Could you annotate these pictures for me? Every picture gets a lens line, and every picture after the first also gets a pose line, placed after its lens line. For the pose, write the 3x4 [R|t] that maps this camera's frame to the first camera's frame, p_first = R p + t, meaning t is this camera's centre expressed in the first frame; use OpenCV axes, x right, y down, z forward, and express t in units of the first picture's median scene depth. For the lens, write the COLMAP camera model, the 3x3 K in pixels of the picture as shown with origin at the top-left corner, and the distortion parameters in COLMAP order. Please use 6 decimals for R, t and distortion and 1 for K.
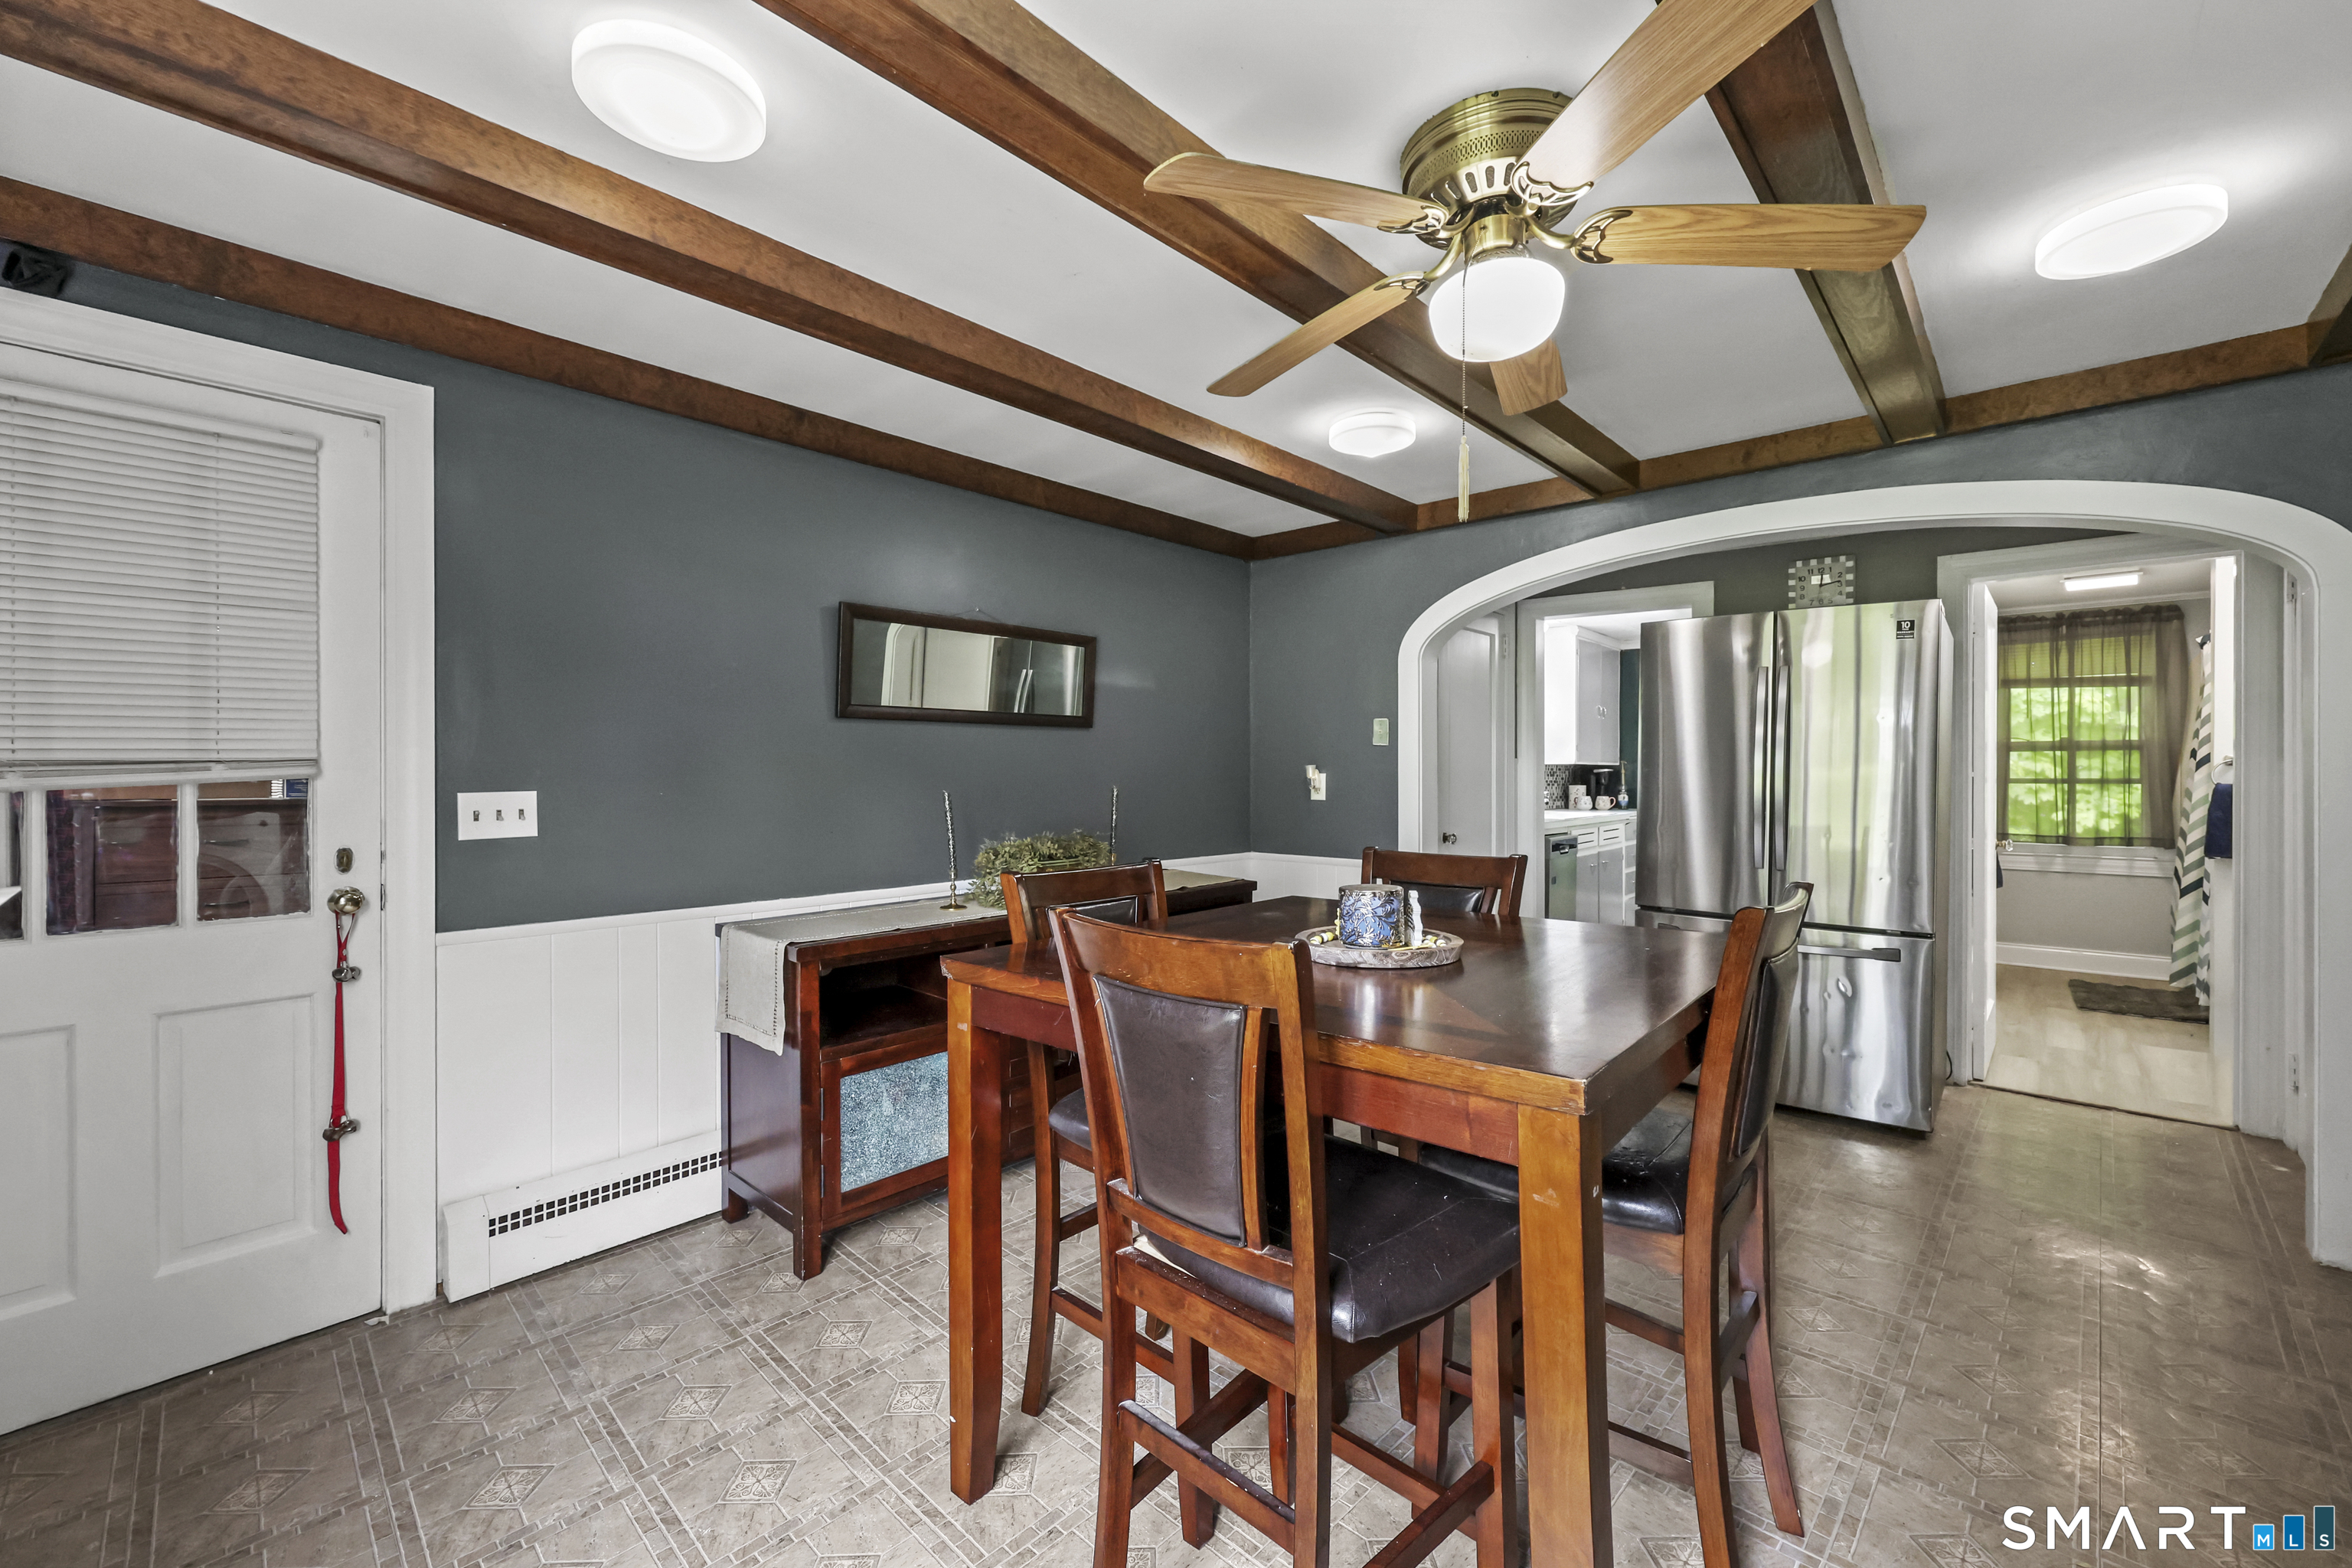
lens RADIAL K [[959.7, 0, 1182.6], [0, 959.7, 774.9], [0, 0, 1]] dist [0.000157, 0.000425]
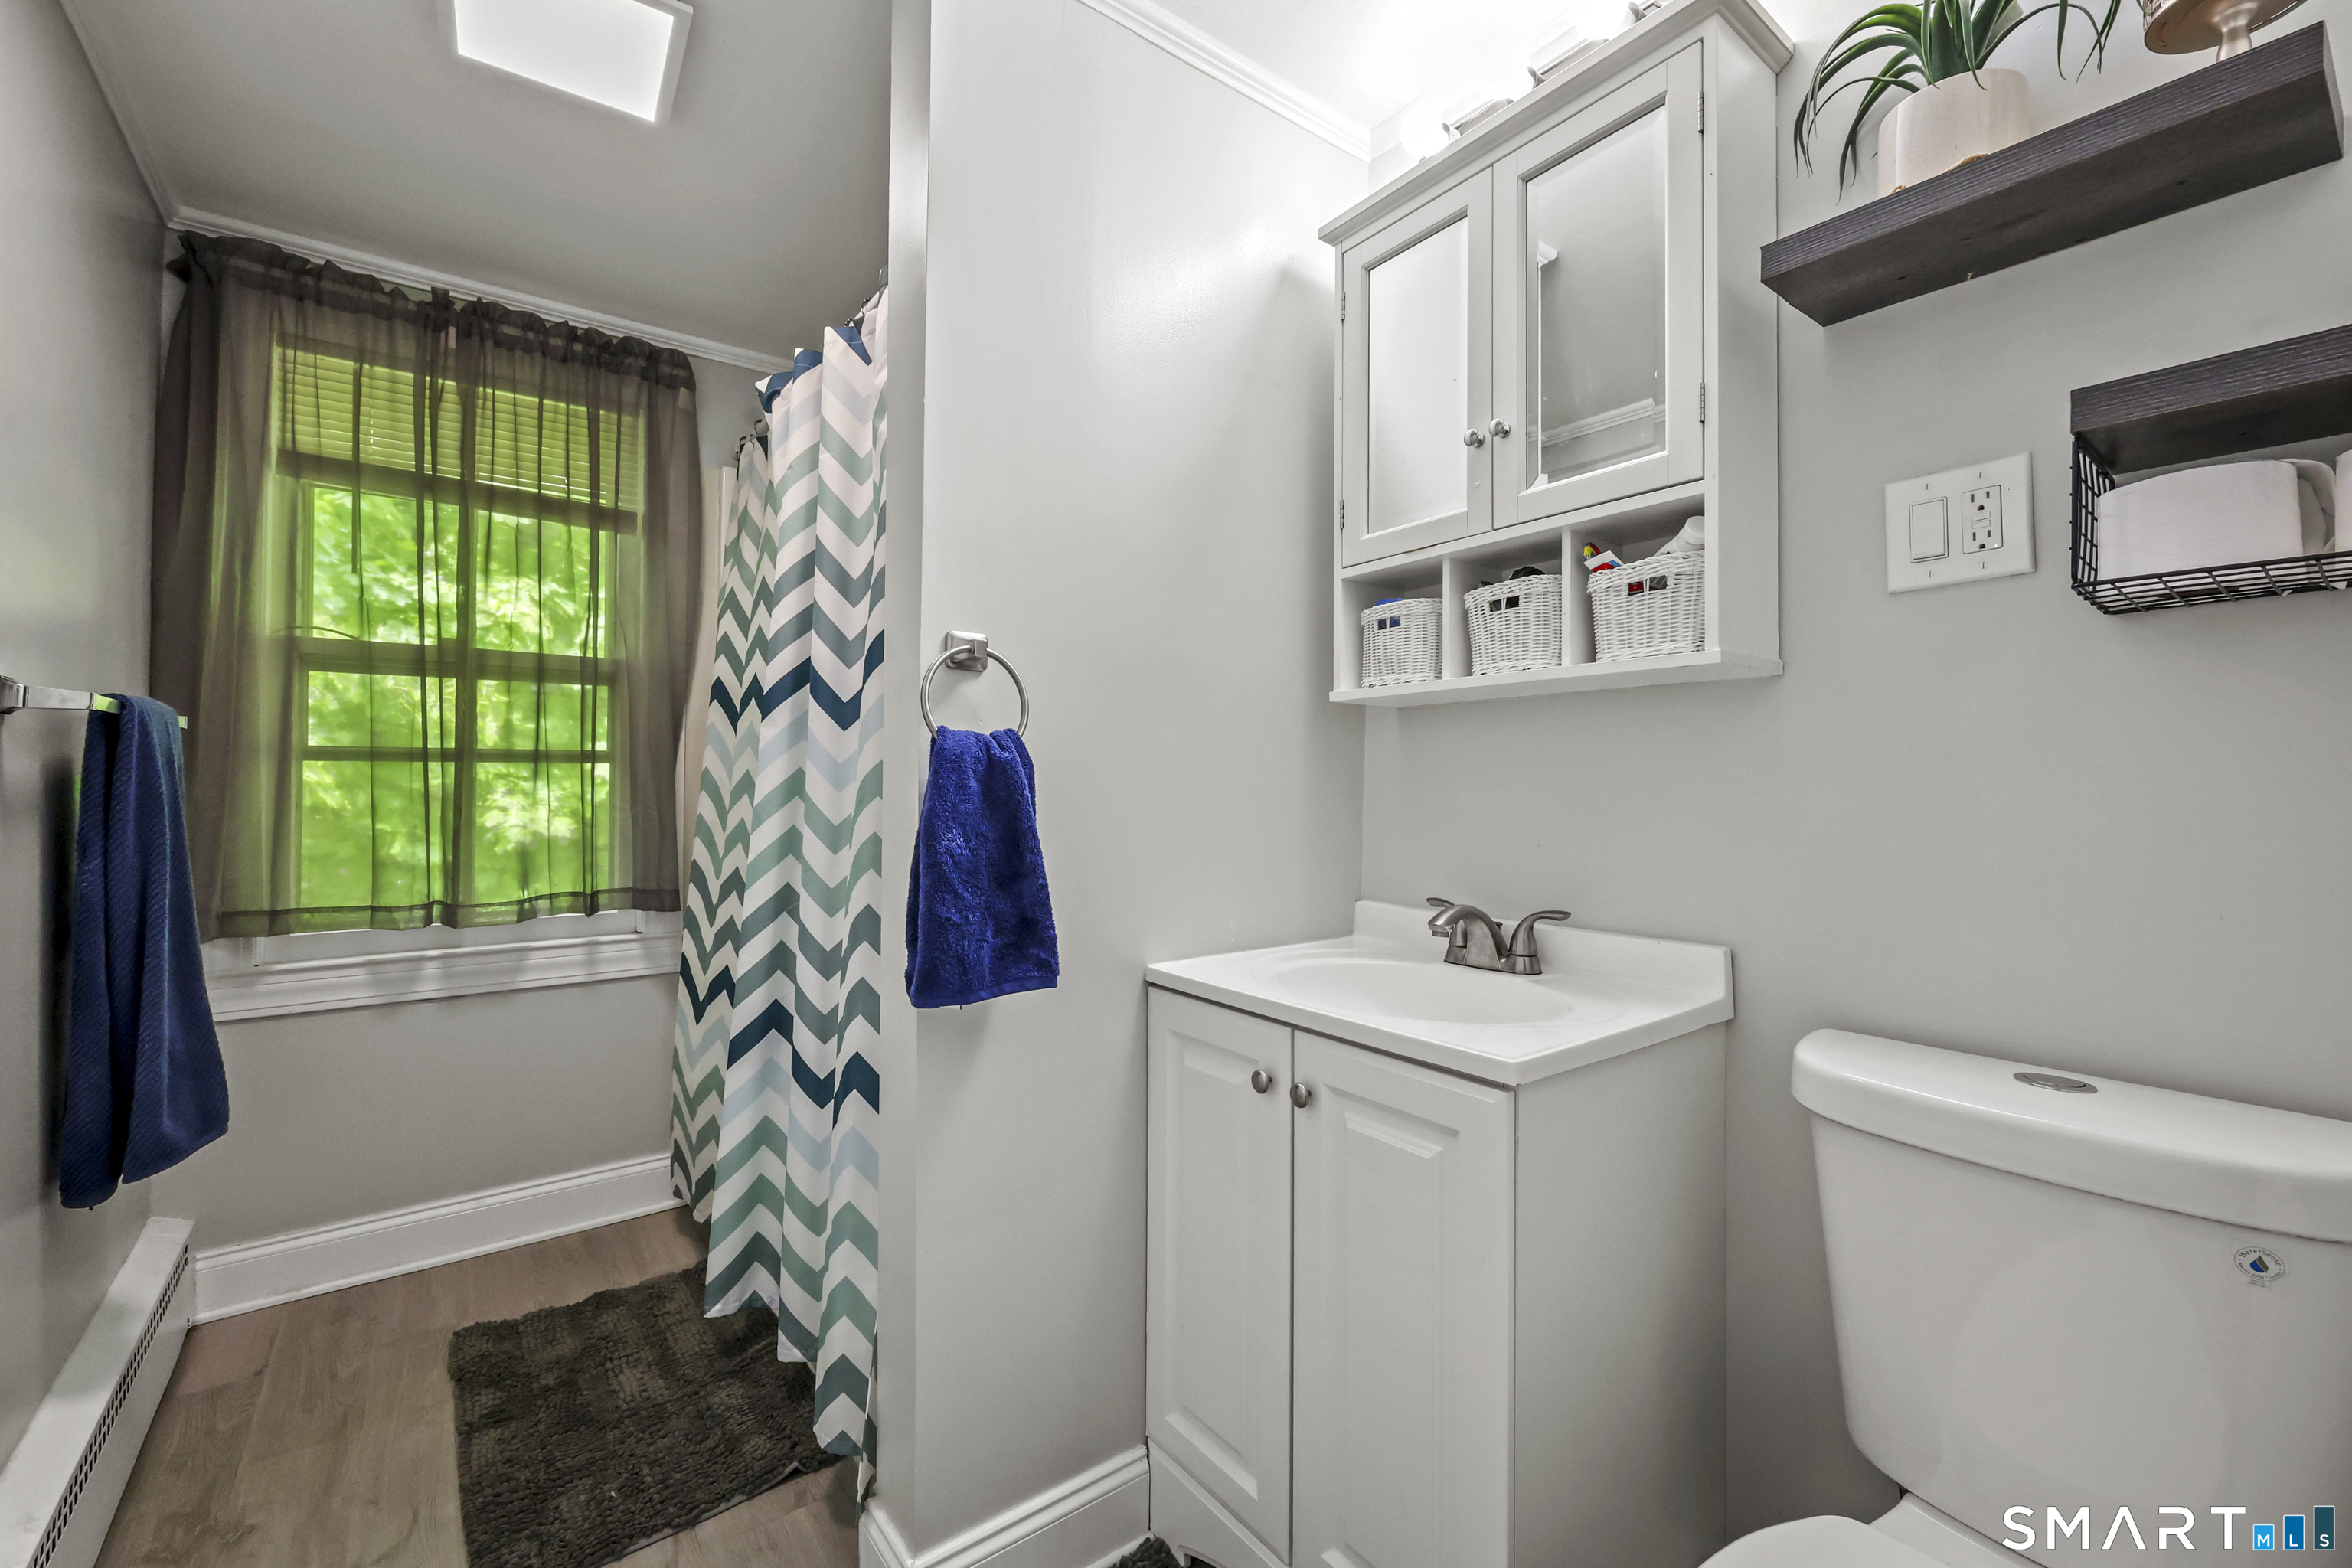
lens RADIAL K [[959.7, 0, 1190.7], [0, 959.7, 774.0], [0, 0, 1]] dist [0.000157, 0.000425]
pose [[0.191663, 0.019213, 0.981273, 0.618316], [0.003854, 0.999786, -0.020328, 0.023087], [-0.981453, 0.007678, 0.191548, 0.656067]]
